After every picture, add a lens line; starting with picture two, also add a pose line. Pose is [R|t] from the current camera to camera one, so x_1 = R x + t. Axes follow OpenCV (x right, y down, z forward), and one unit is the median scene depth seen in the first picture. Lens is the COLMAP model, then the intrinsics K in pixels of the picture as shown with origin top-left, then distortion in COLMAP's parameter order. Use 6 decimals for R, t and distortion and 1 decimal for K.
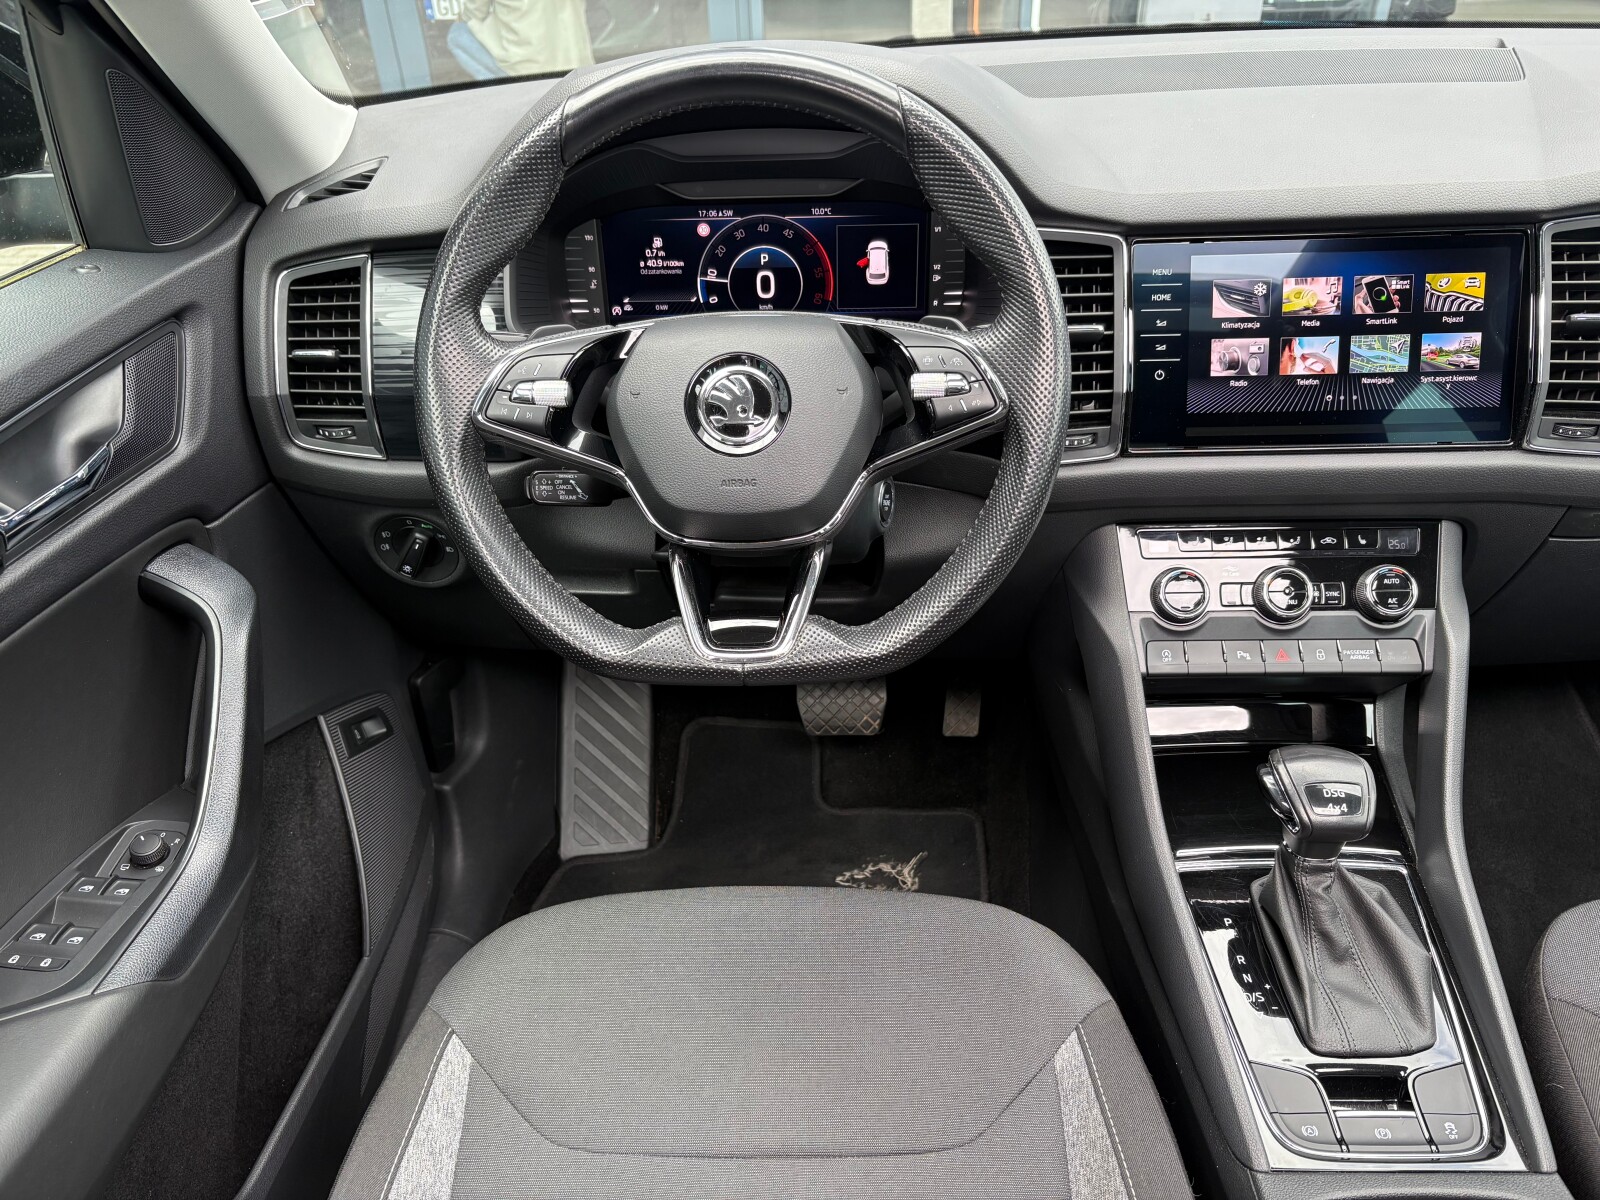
lens RADIAL K [[1222.7, 0, 790.8], [0, 1222.7, 601.7], [0, 0, 1]] dist [0.045942, -0.068353]
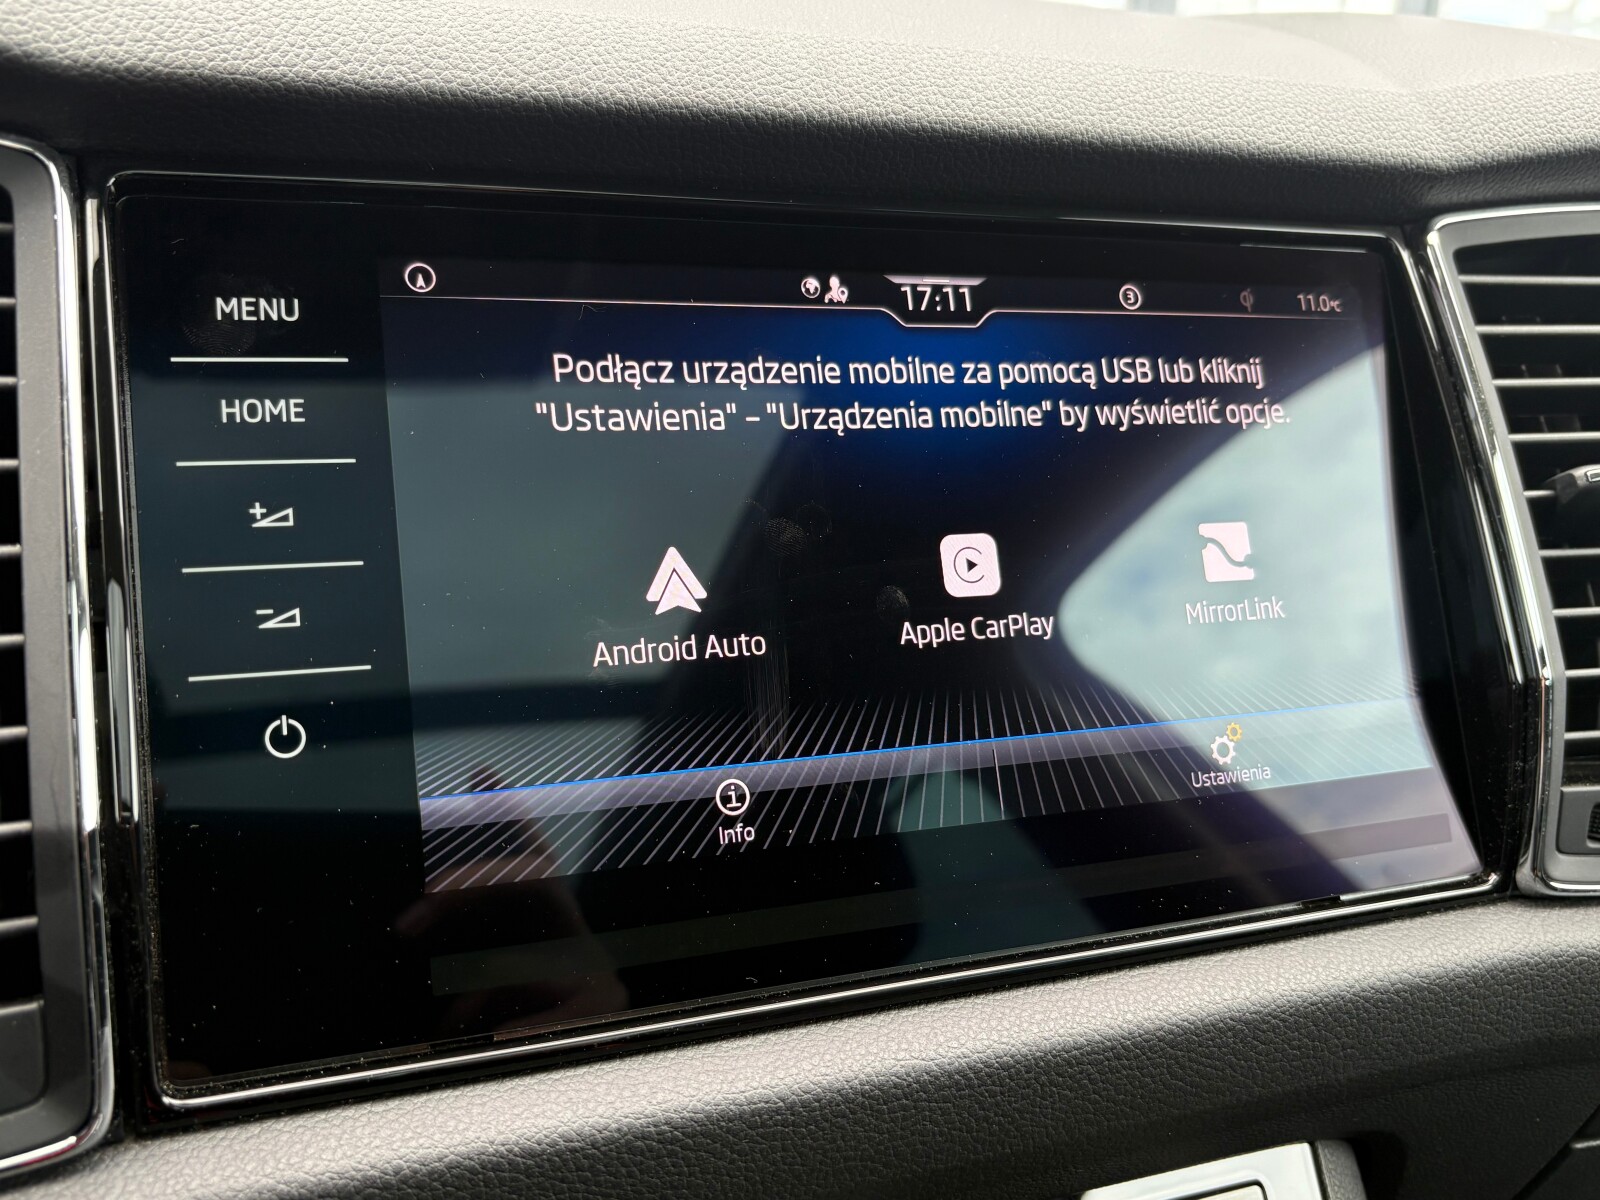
lens RADIAL K [[1481.9, 0, 800.0], [0, 1481.9, 600.0], [0, 0, 1]] dist [-0.118485, -0.001636]
pose [[0.910977, -0.021781, 0.411882, 0.280033], [0.157141, 0.941618, -0.297761, -0.116412], [-0.381350, 0.335977, 0.861215, 0.737175]]
